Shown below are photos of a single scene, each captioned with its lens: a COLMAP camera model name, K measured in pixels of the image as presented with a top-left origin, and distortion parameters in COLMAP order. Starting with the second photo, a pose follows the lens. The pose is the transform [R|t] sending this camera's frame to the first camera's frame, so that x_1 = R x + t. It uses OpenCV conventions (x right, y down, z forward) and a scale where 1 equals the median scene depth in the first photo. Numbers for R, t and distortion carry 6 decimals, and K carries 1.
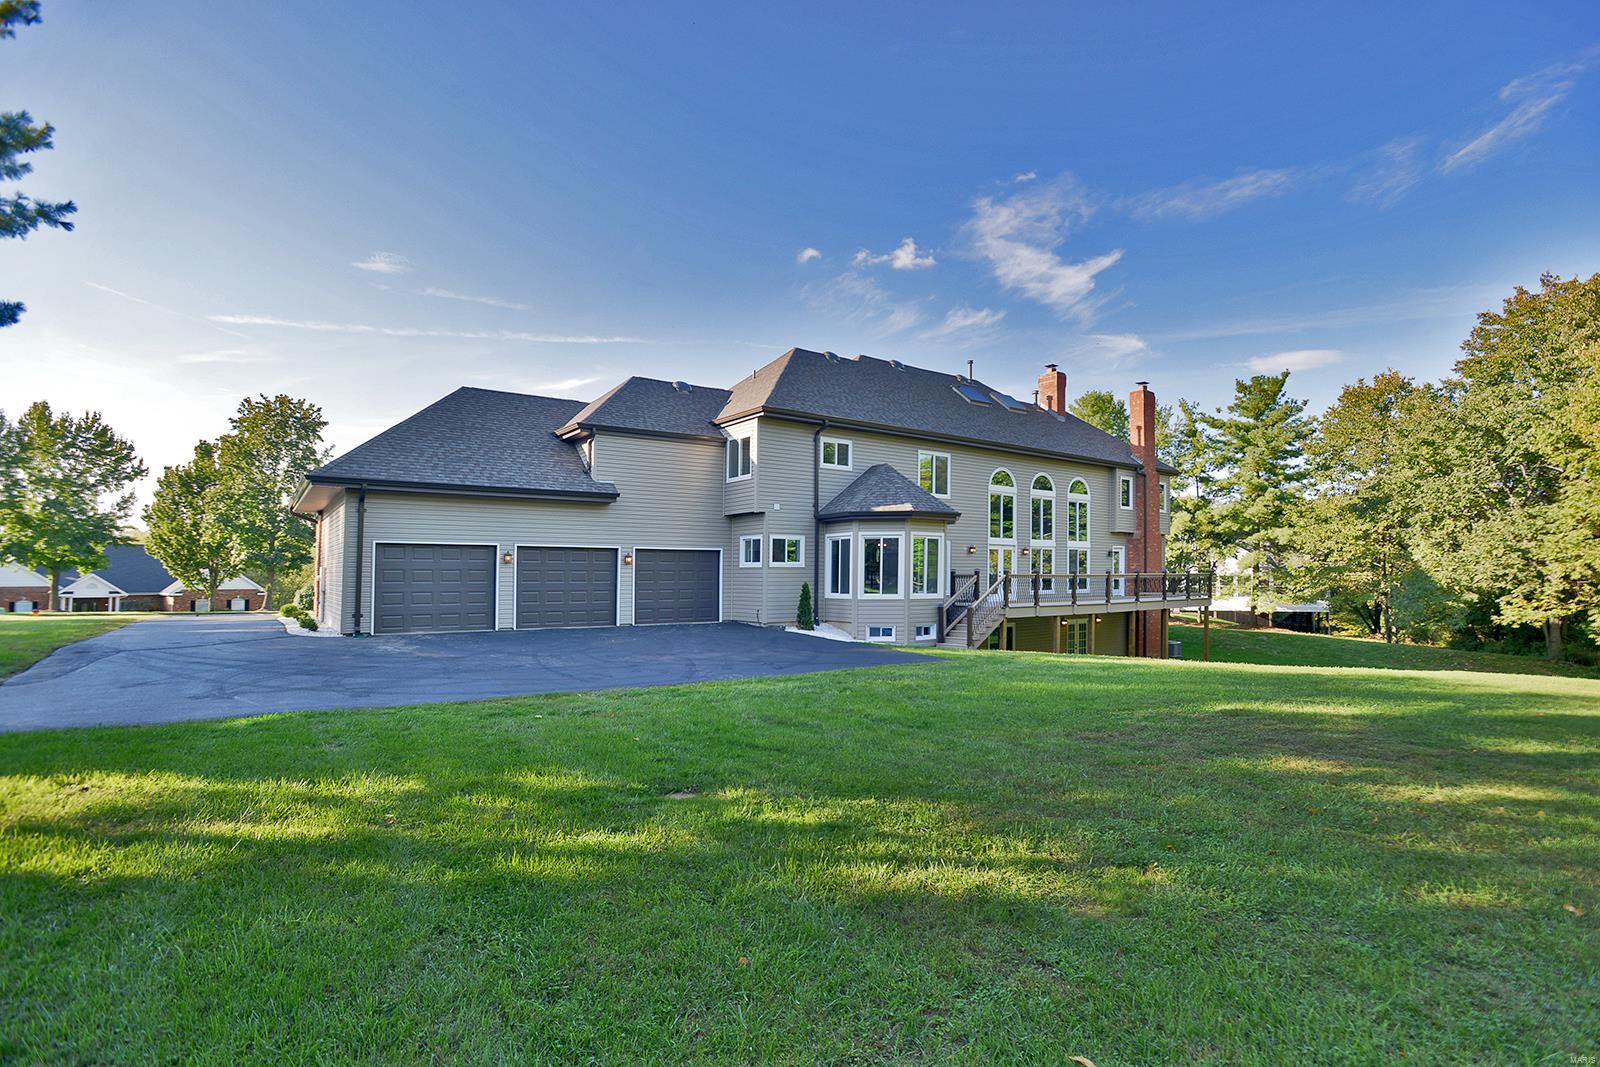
lens RADIAL K [[771.1, 0, 800.0], [0, 771.1, 533.5], [0, 0, 1]] dist [-0.017524, 0.000707]
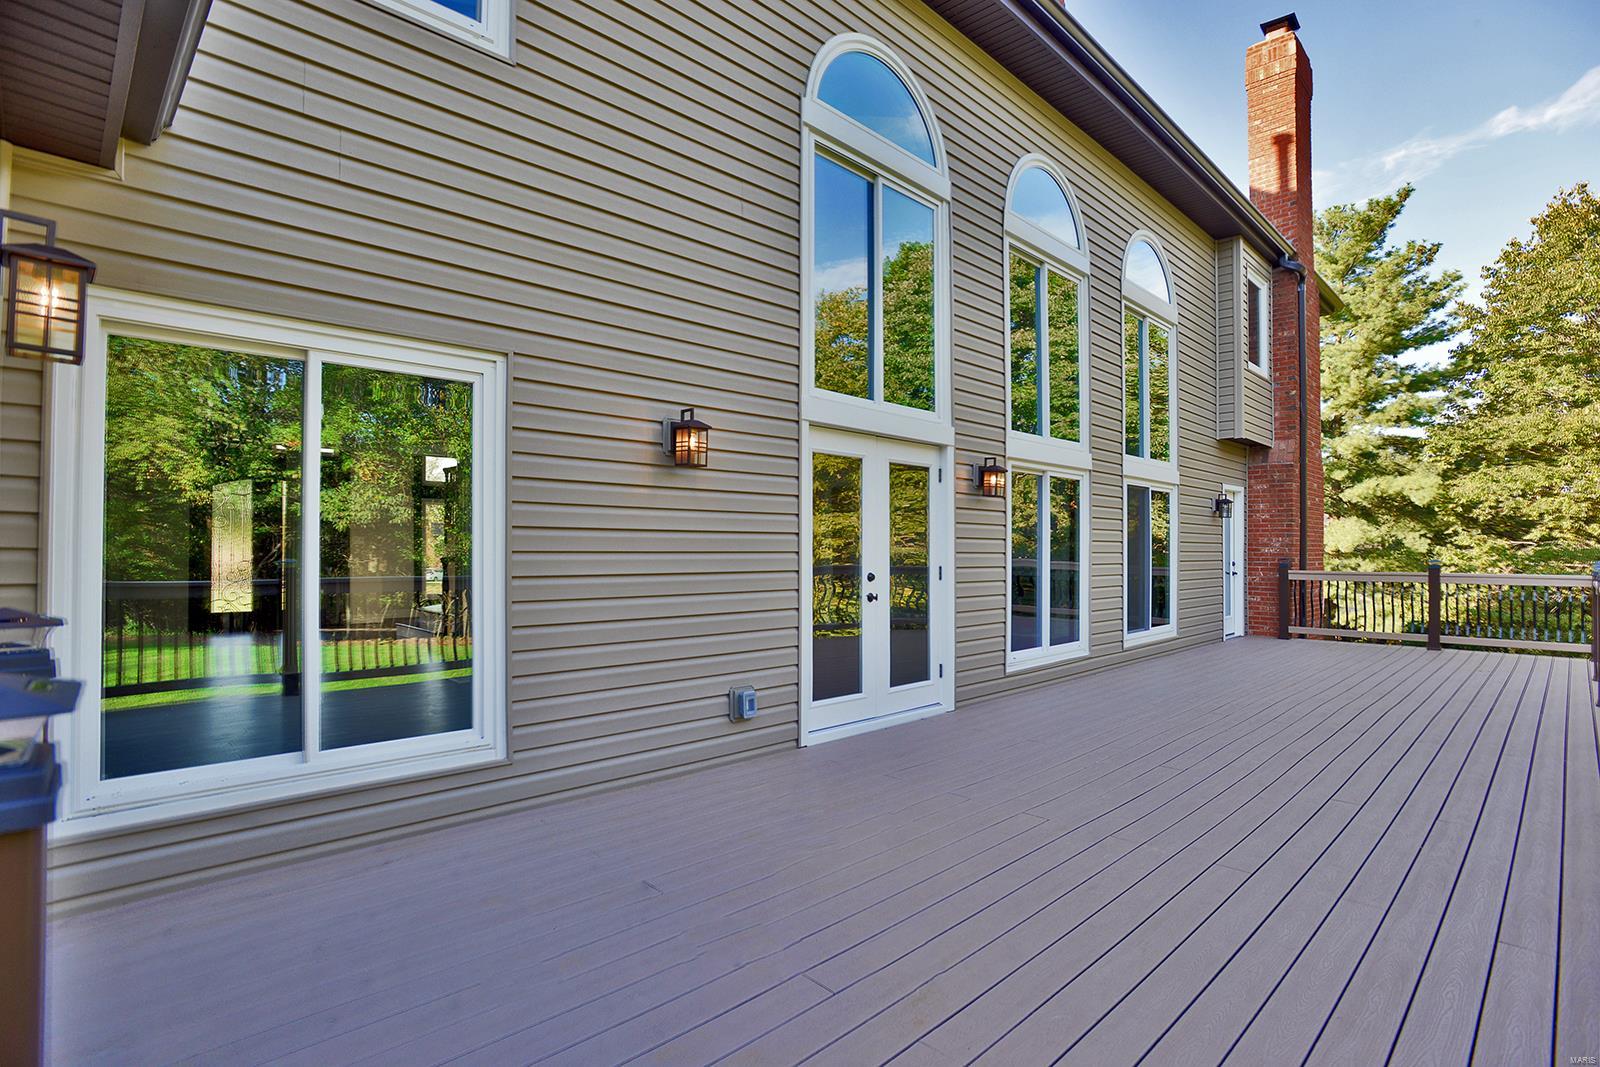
lens RADIAL K [[771.1, 0, 800.0], [0, 771.1, 533.5], [0, 0, 1]] dist [-0.017524, 0.000707]
pose [[0.992213, -0.013003, 0.123872, 0.216778], [0.012090, 0.999894, 0.008123, 0.037903], [-0.123965, -0.006562, 0.992265, 0.807432]]
